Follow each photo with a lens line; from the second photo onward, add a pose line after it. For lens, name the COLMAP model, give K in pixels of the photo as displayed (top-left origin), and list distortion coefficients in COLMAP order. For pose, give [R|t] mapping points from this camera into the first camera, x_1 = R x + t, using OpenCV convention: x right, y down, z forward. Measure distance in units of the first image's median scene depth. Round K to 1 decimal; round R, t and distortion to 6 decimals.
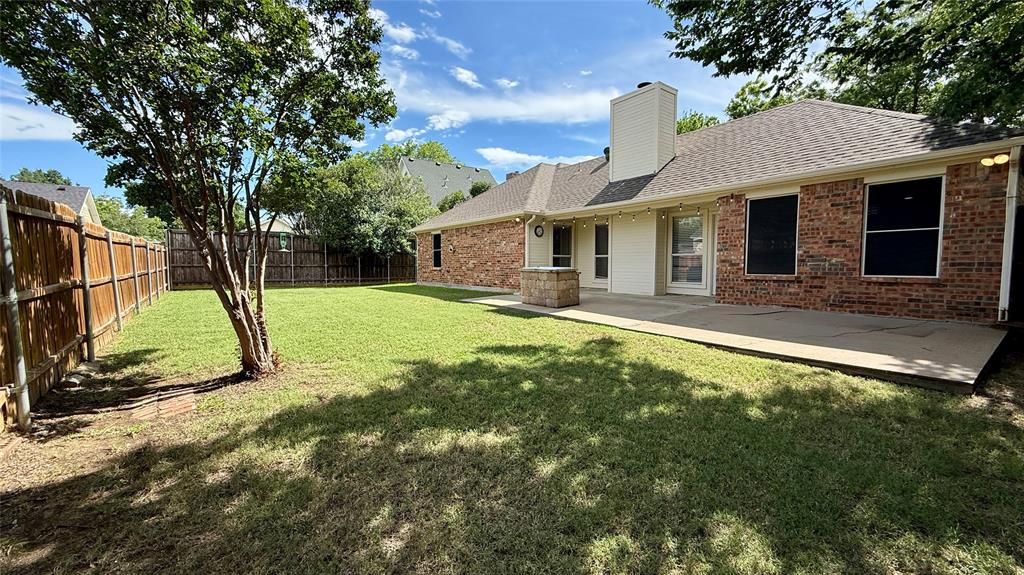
lens RADIAL K [[410.3, 0, 507.3], [0, 410.3, 287.6], [0, 0, 1]] dist [0.001671, -0.000198]
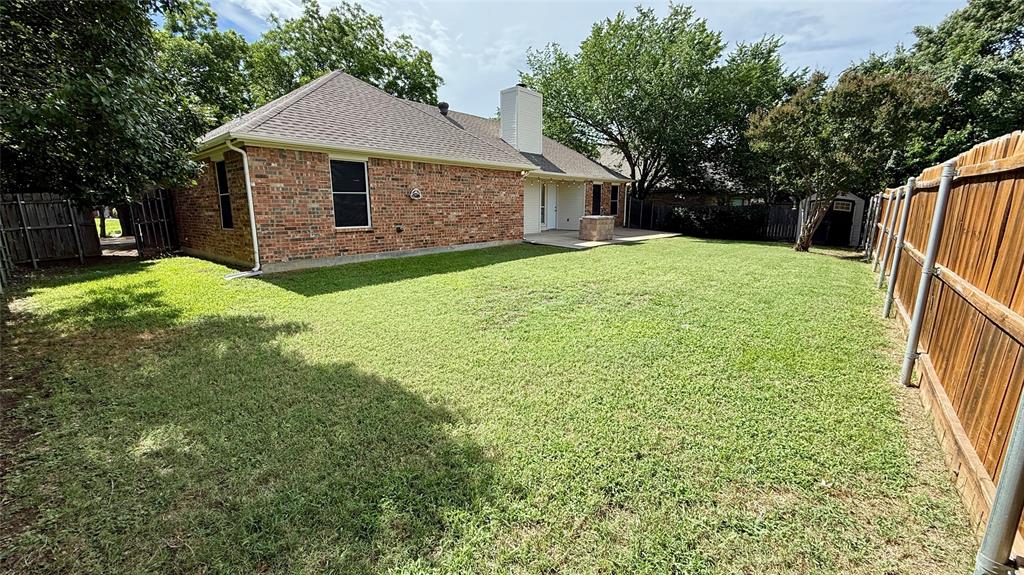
lens RADIAL K [[410.3, 0, 507.3], [0, 410.3, 287.6], [0, 0, 1]] dist [0.001671, -0.000198]
pose [[-0.179270, -0.168719, 0.969225, -0.852641], [0.077575, 0.979693, 0.184890, -0.060626], [-0.980737, 0.108333, -0.162541, 1.023737]]
